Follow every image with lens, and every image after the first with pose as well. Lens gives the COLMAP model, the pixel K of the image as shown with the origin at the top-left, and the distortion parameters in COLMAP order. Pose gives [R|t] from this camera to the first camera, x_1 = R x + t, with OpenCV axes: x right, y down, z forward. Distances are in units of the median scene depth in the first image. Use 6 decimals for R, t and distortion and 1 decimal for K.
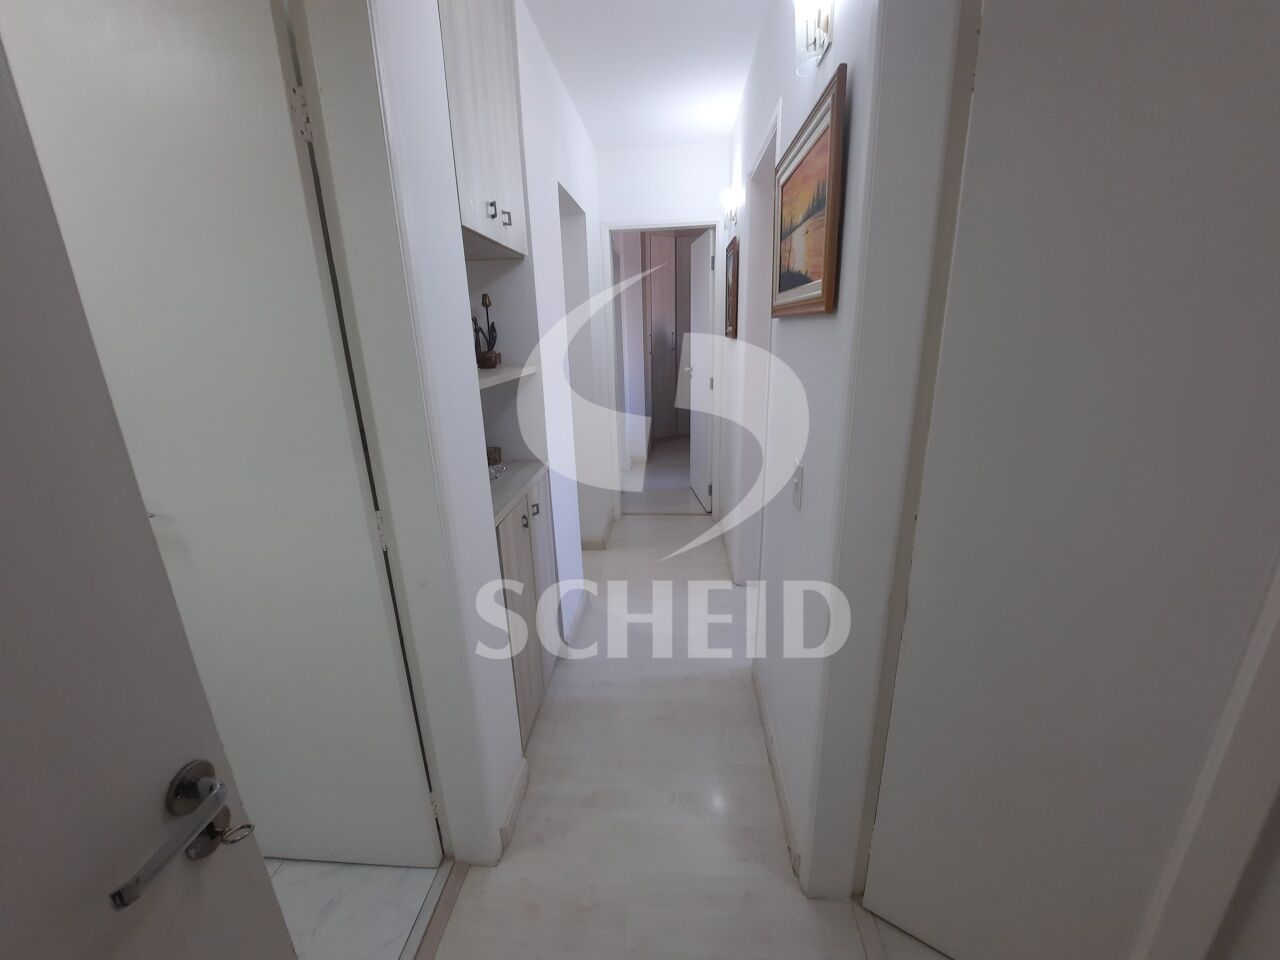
lens RADIAL K [[508.1, 0, 640.0], [0, 508.1, 480.0], [0, 0, 1]] dist [-0.016700, 0.000653]
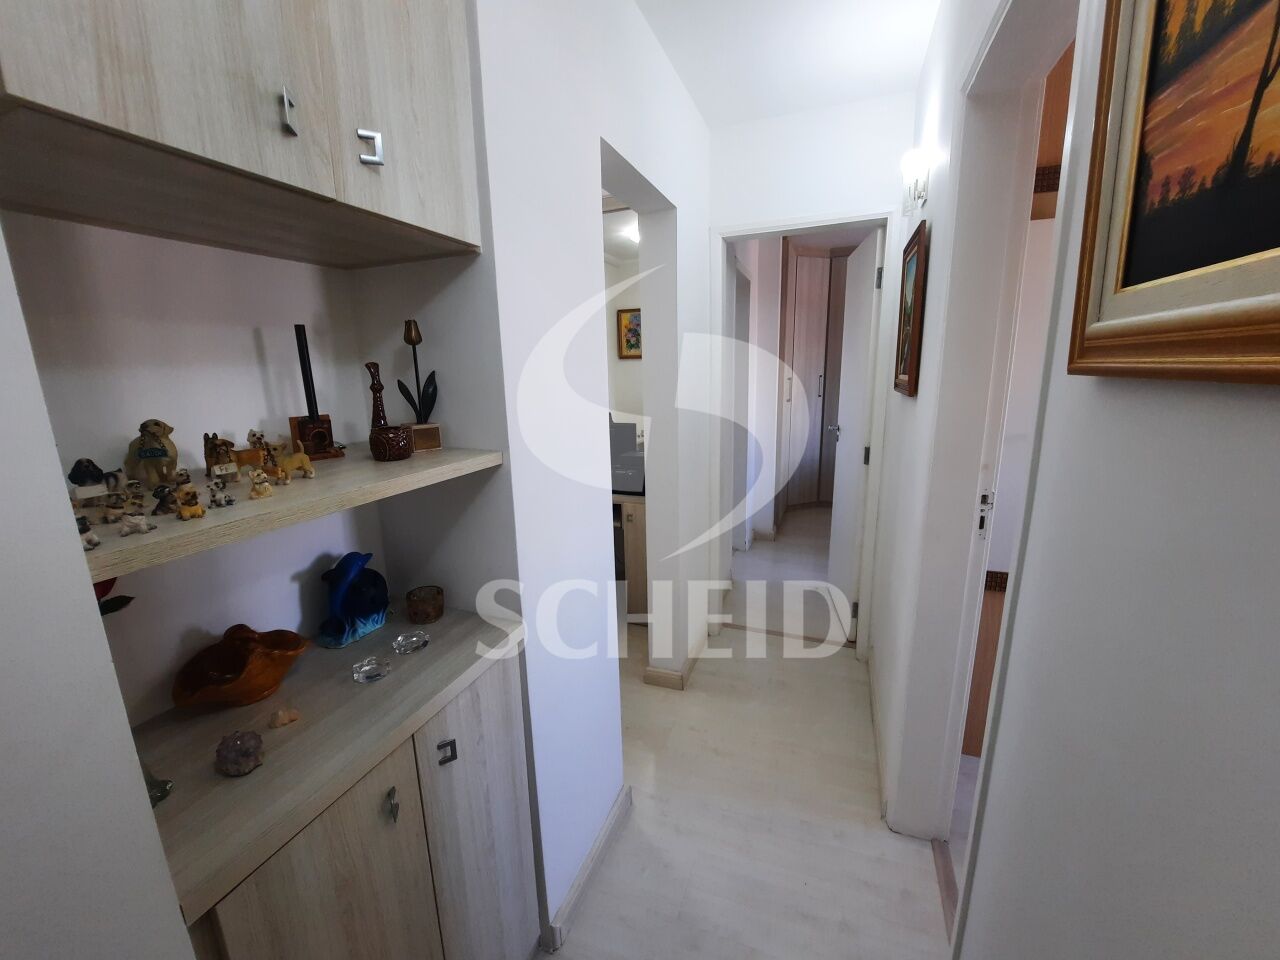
lens RADIAL K [[508.1, 0, 639.6], [0, 508.1, 475.1], [0, 0, 1]] dist [-0.016700, 0.000653]
pose [[0.957034, 0.066706, -0.282199, 0.058887], [-0.088163, 0.994047, -0.064020, -0.126384], [0.276248, 0.086149, 0.957217, 0.375508]]
